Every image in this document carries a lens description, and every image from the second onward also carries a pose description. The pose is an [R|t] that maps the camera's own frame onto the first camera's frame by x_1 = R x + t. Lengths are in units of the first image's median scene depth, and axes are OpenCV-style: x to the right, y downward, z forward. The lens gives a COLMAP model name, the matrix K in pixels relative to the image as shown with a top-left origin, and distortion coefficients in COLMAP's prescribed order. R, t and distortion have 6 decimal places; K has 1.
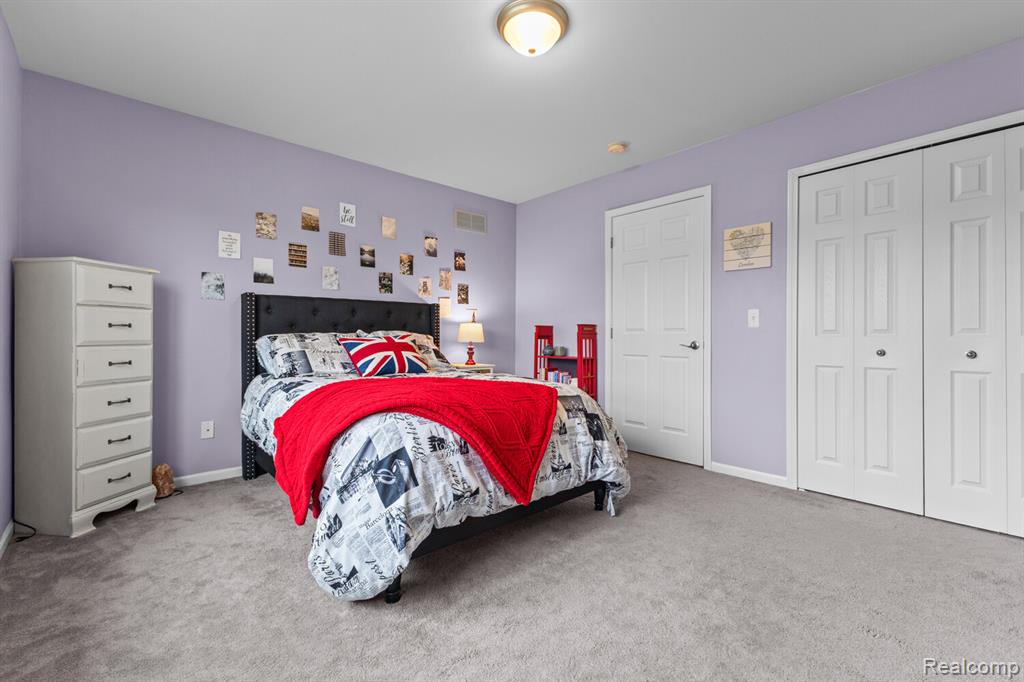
lens RADIAL K [[444.7, 0, 509.7], [0, 444.7, 339.9], [0, 0, 1]] dist [0.014700, -0.002604]
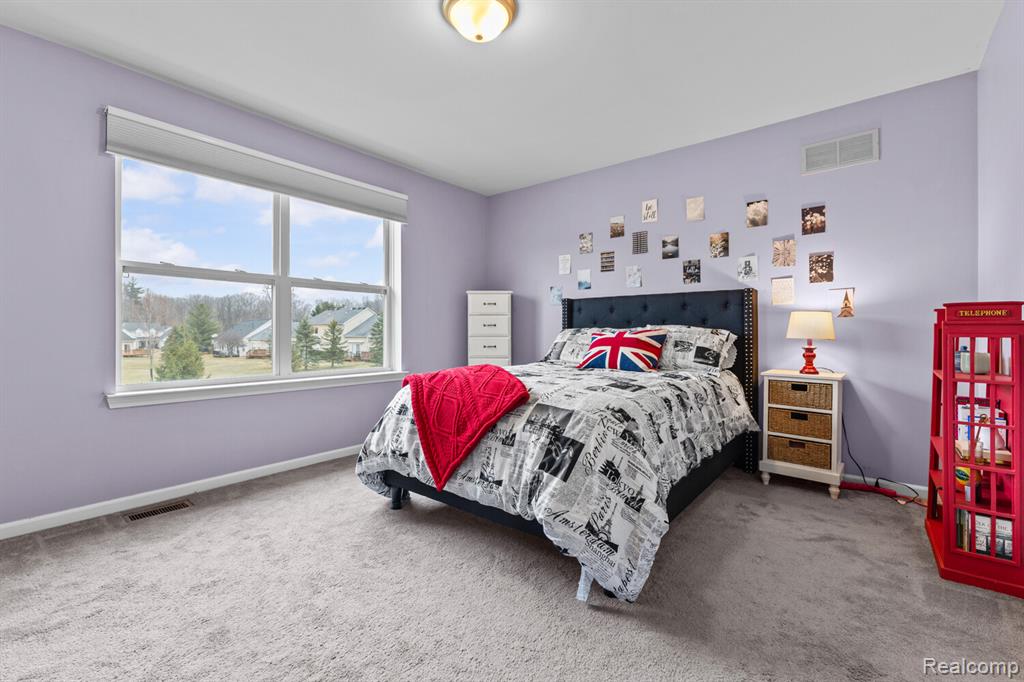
lens RADIAL K [[444.7, 0, 511.4], [0, 444.7, 333.6], [0, 0, 1]] dist [0.014700, -0.002604]
pose [[0.161386, 0.003423, -0.986885, 0.563617], [-0.007460, 0.999970, 0.002249, -0.002385], [0.986863, 0.006999, 0.161407, 0.508410]]
